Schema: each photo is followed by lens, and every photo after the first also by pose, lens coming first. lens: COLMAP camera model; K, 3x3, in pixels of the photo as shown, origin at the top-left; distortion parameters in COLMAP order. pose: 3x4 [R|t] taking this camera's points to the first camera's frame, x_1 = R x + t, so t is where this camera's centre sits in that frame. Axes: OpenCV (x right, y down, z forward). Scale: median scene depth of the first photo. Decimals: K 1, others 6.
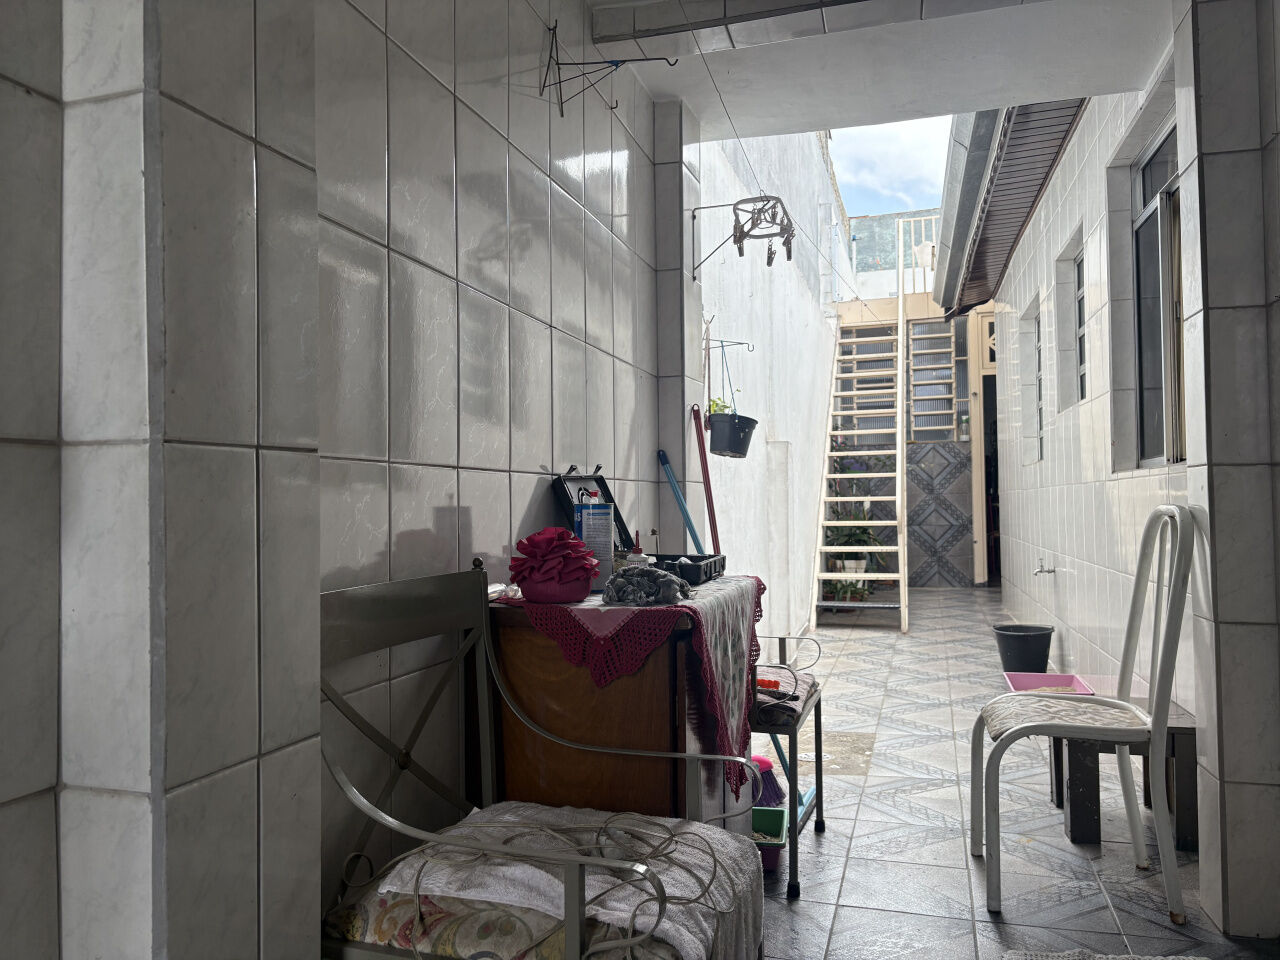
lens RADIAL K [[973.8, 0, 640.0], [0, 973.8, 480.0], [0, 0, 1]] dist [-0.002646, -0.001103]
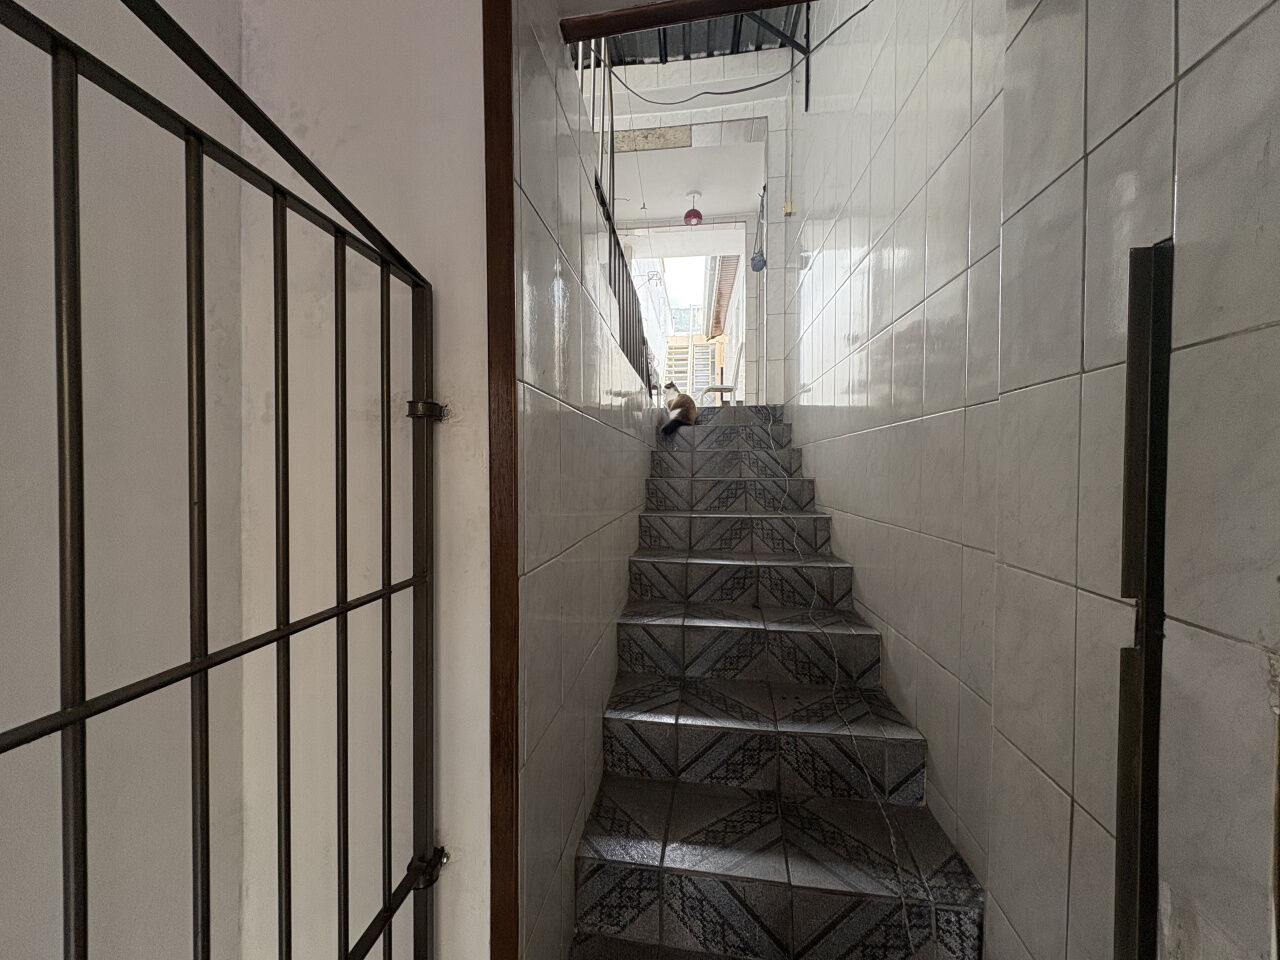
lens RADIAL K [[503.0, 0, 640.0], [0, 503.0, 480.0], [0, 0, 1]] dist [0.000271, 0.000016]
pose [[0.987167, 0.013388, 0.159132, -0.075608], [-0.020193, 0.998946, 0.041229, 0.145942], [-0.158412, -0.043913, 0.986396, -0.320874]]
